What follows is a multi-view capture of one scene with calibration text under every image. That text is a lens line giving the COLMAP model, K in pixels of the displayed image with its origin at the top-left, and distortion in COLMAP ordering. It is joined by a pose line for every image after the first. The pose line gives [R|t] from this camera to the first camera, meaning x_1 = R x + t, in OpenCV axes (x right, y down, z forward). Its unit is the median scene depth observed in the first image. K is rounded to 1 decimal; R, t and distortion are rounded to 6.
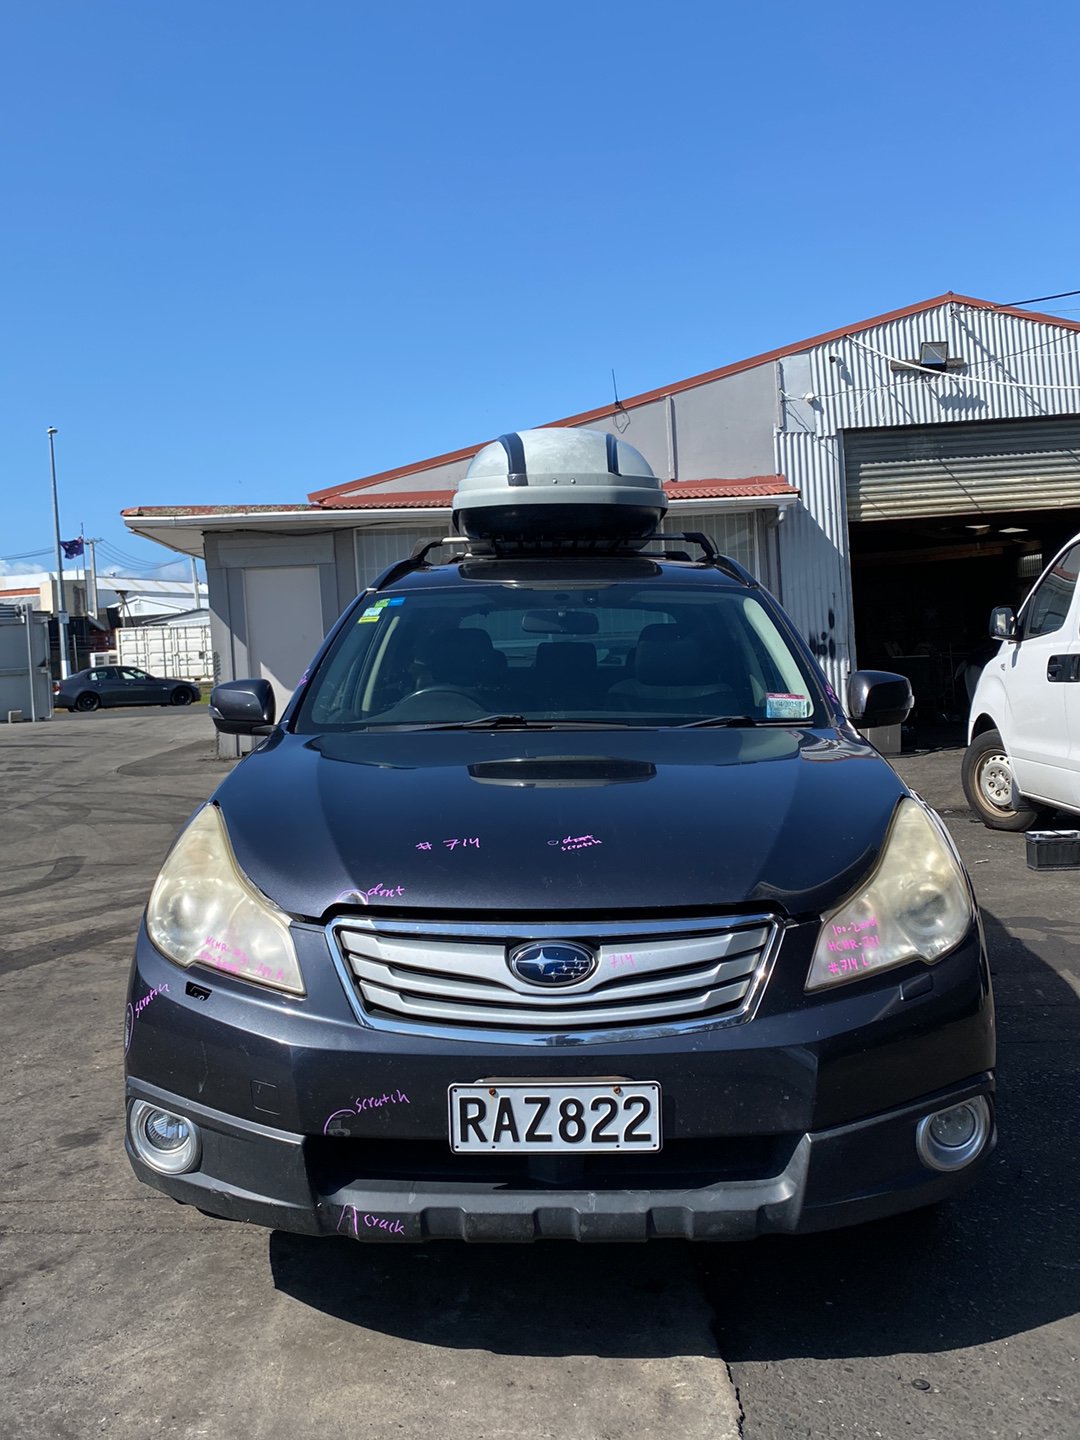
lens RADIAL K [[1531.9, 0, 544.9], [0, 1531.9, 669.4], [0, 0, 1]] dist [0.138963, -0.409416]
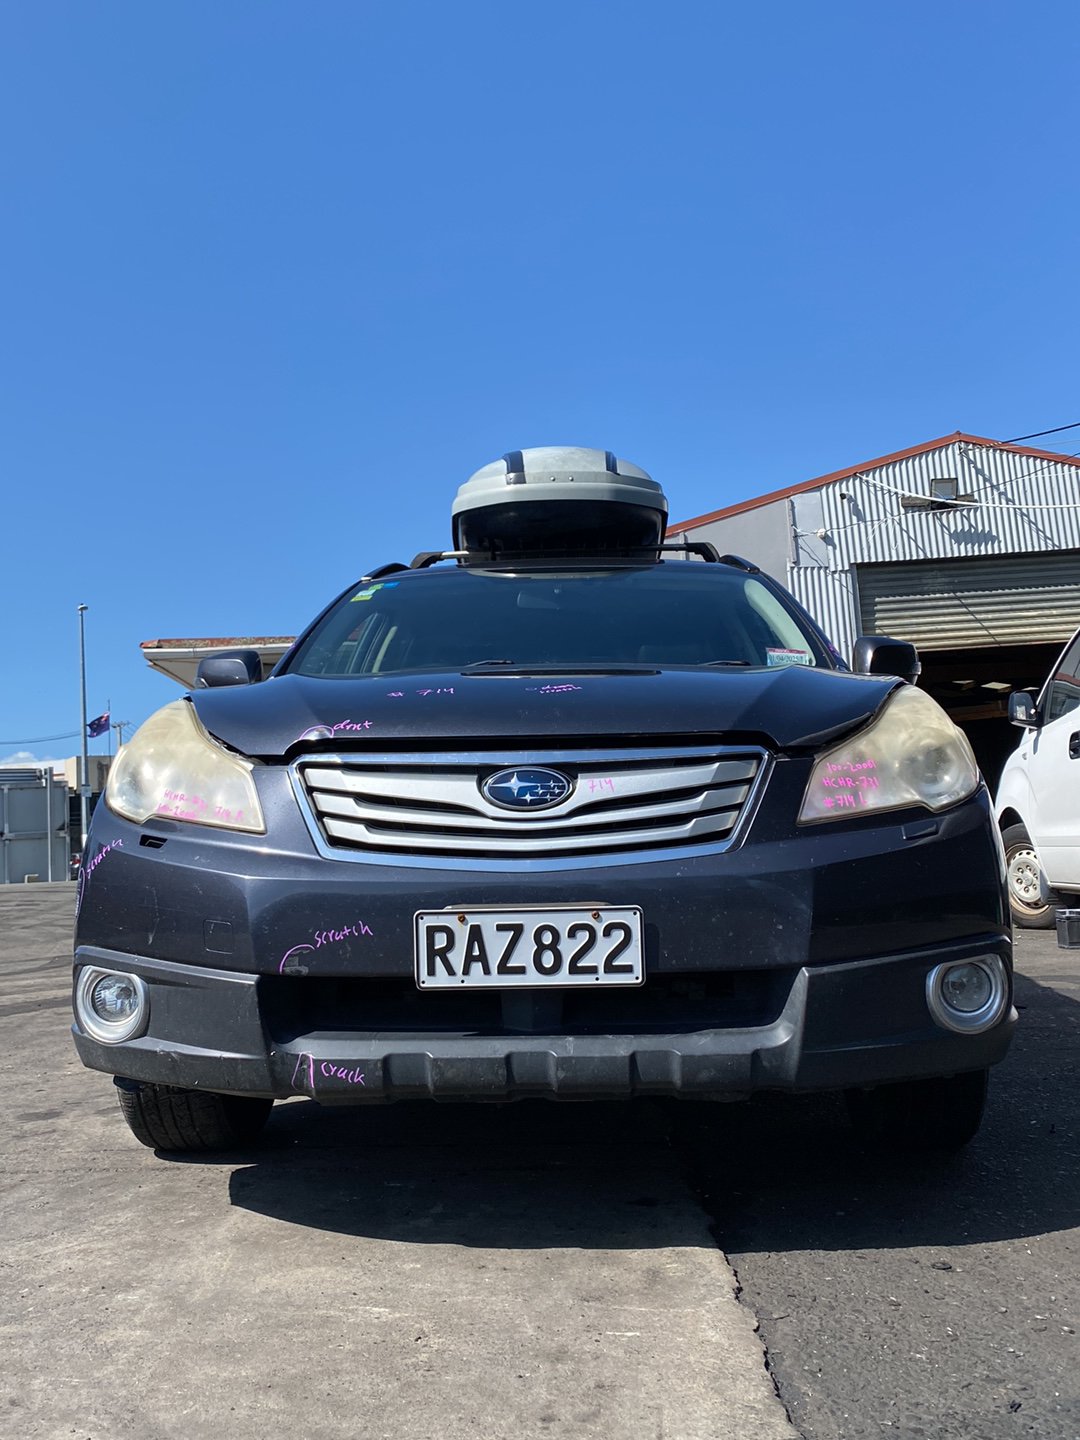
lens RADIAL K [[1517.6, 0, 545.6], [0, 1517.6, 662.5], [0, 0, 1]] dist [0.210739, -0.674947]
pose [[0.999836, -0.005745, -0.017148, 0.031623], [0.003222, 0.989615, -0.143709, 0.240857], [0.017795, 0.143630, 0.989471, 0.067249]]
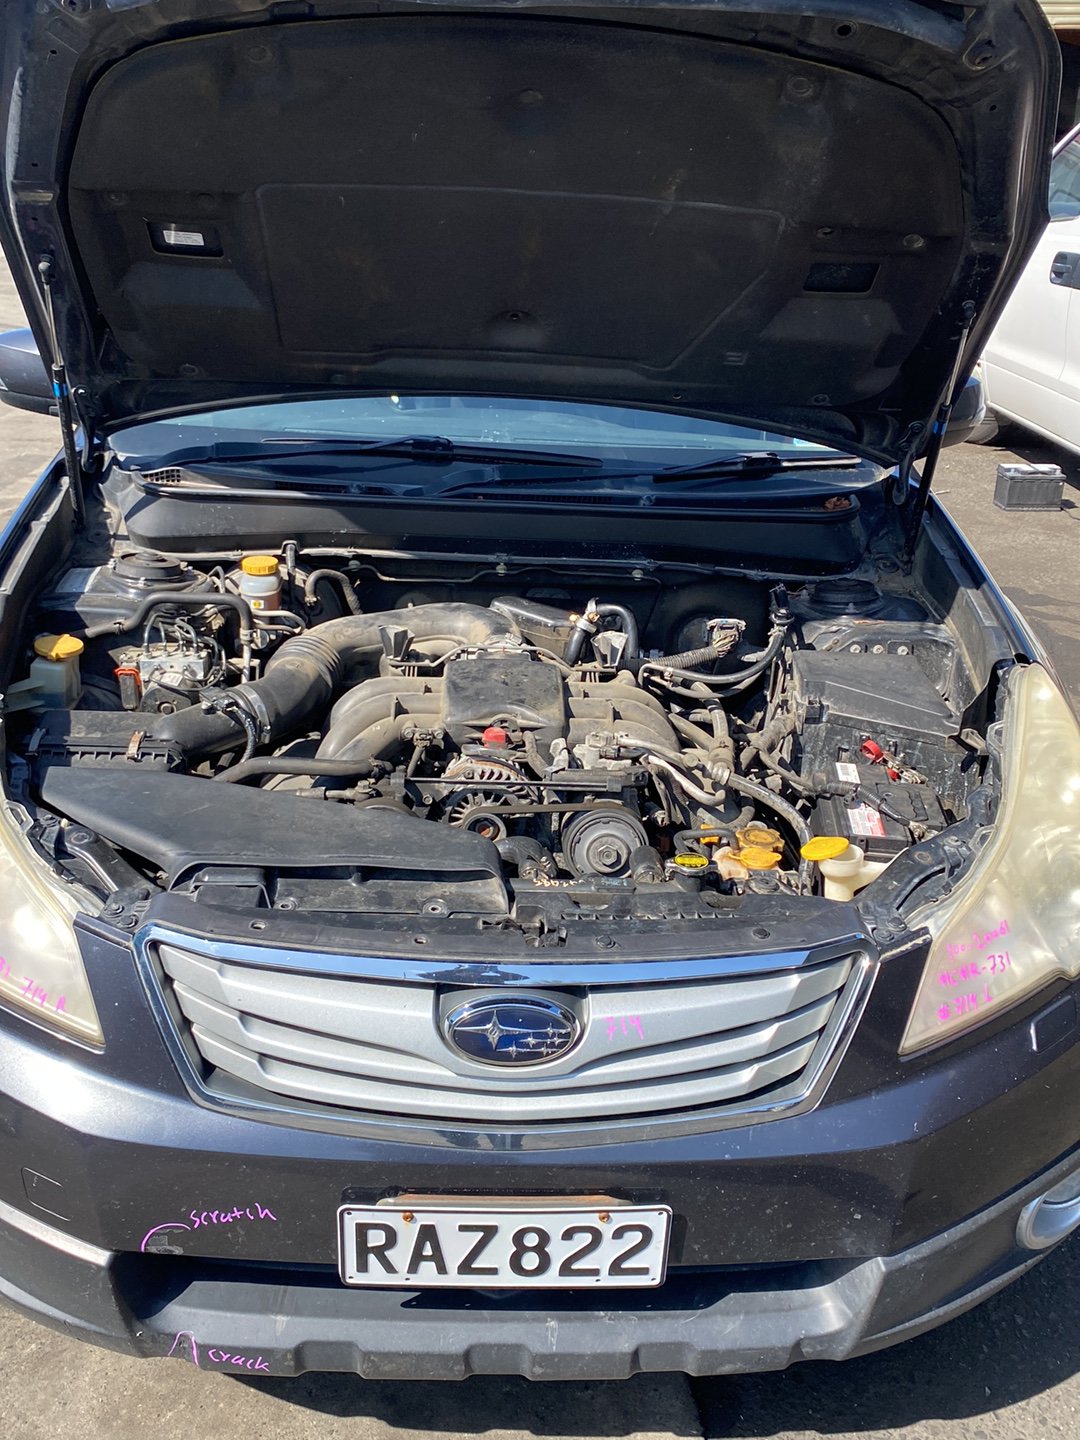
lens RADIAL K [[1502.6, 0, 559.8], [0, 1502.6, 727.0], [0, 0, 1]] dist [-0.004384, 0.007113]
pose [[0.994980, 0.031401, 0.095020, -0.034961], [-0.064032, 0.929453, 0.363342, -0.133790], [-0.076908, -0.367602, 0.926798, 0.473893]]
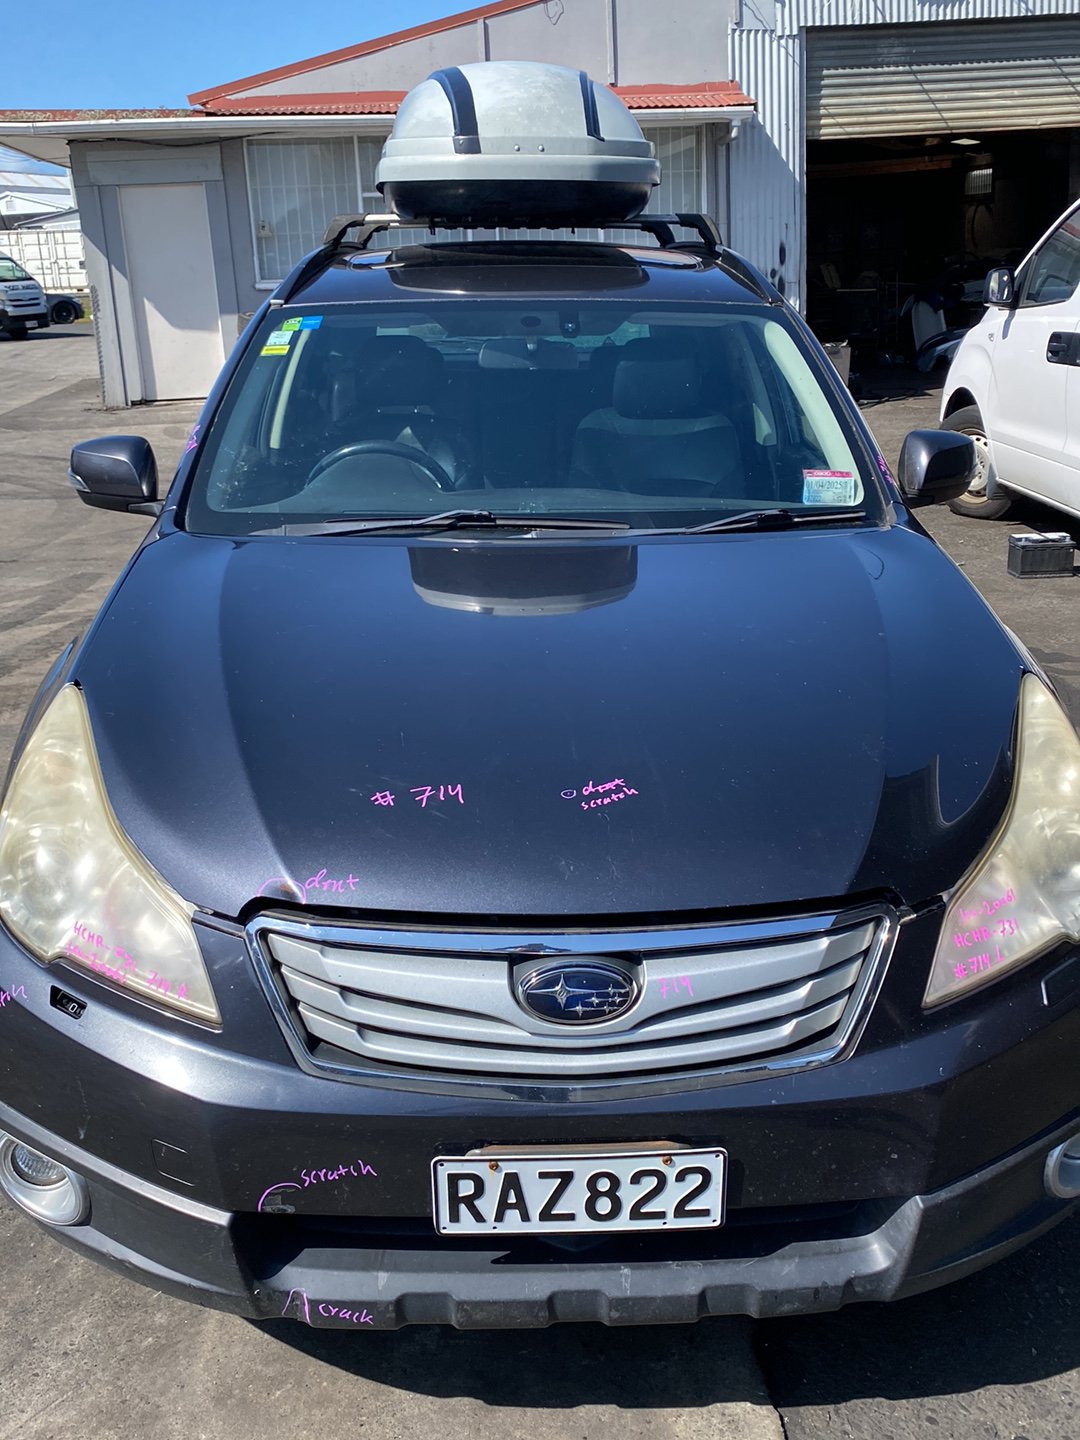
lens RADIAL K [[1510.8, 0, 555.1], [0, 1510.8, 718.2], [0, 0, 1]] dist [0.015536, -0.049084]
pose [[0.997621, -0.009095, 0.068331, -0.048926], [-0.010991, 0.957592, 0.287919, -0.120679], [-0.068052, -0.287985, 0.955214, 0.369813]]
